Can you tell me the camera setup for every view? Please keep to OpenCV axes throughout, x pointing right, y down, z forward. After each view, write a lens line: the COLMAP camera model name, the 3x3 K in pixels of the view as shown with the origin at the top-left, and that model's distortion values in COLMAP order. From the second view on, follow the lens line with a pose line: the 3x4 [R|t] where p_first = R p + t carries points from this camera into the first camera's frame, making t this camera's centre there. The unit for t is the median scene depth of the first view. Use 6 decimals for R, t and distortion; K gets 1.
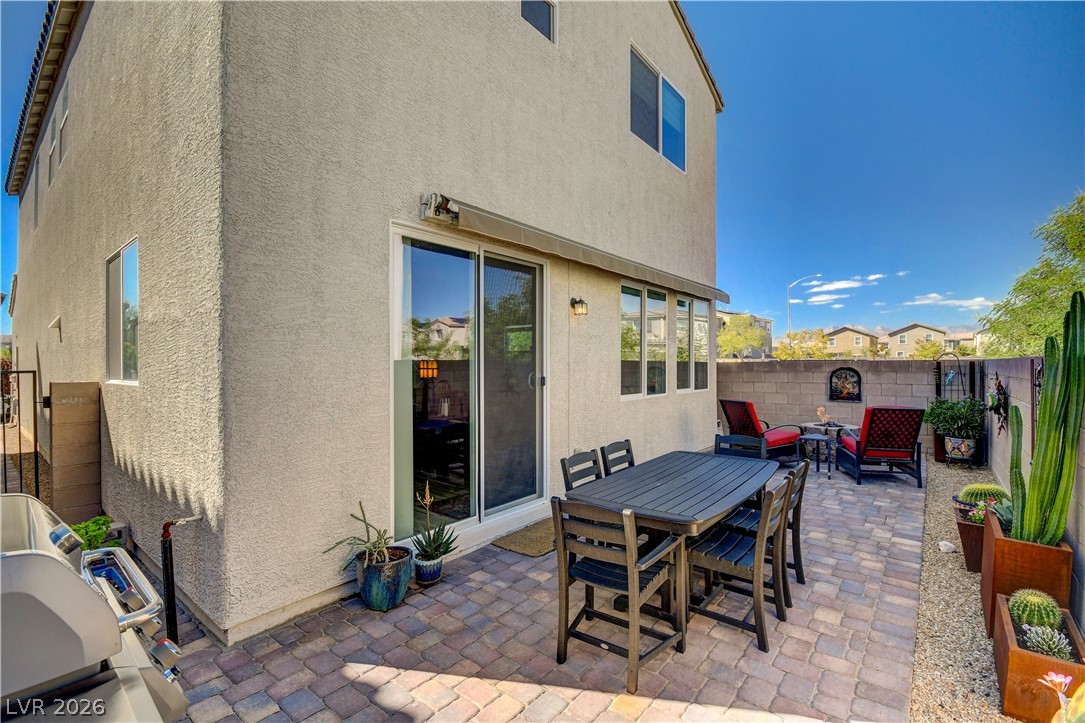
lens RADIAL K [[473.2, 0, 540.8], [0, 473.2, 362.4], [0, 0, 1]] dist [0.001445, -0.008144]
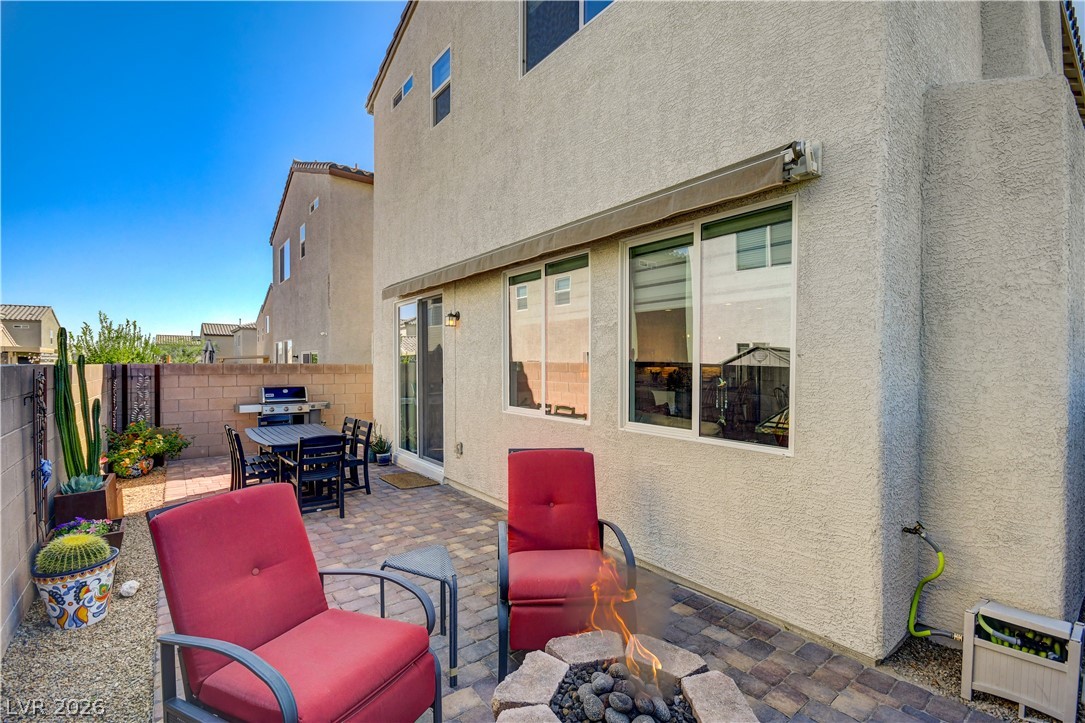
lens RADIAL K [[473.2, 0, 541.8], [0, 473.2, 366.5], [0, 0, 1]] dist [0.001445, -0.008144]
pose [[-0.216631, 0.011117, -0.976190, 1.016410], [0.004643, 0.999936, 0.010357, -0.010502], [0.976243, -0.002289, -0.216669, 1.269456]]
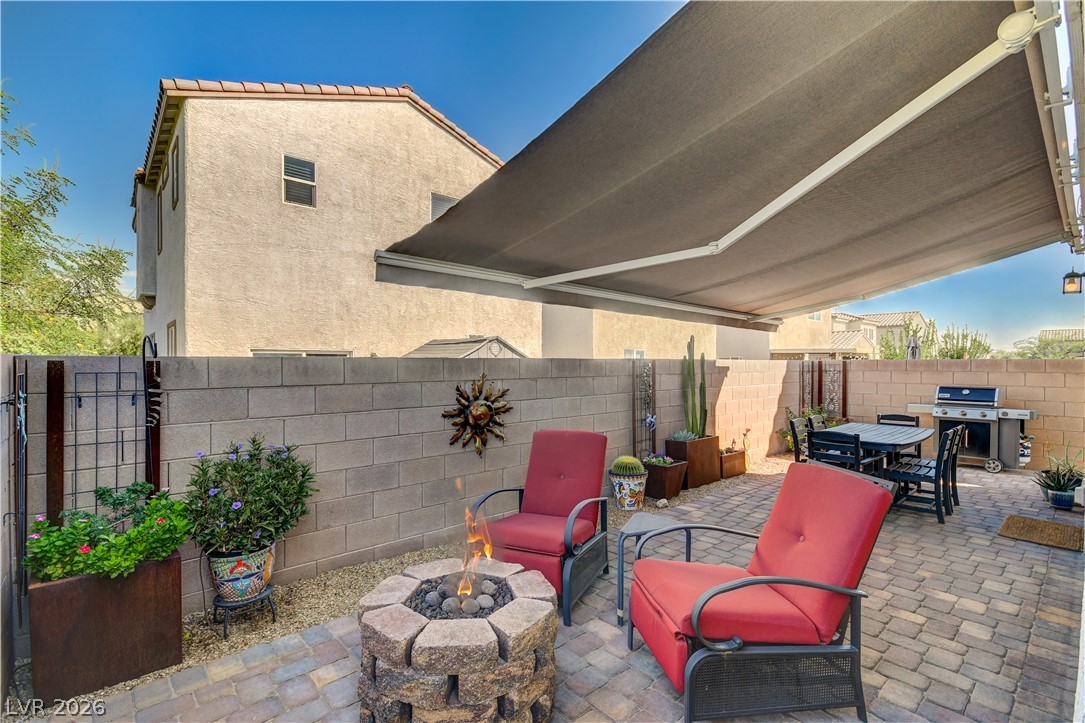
lens RADIAL K [[497.1, 0, 547.6], [0, 497.1, 365.4], [0, 0, 1]] dist [-0.000166, -0.000004]
pose [[-0.989586, 0.003520, 0.143899, 0.650791], [0.003595, 0.999994, 0.000260, 0.003907], [-0.143897, 0.000775, -0.989592, 1.603699]]
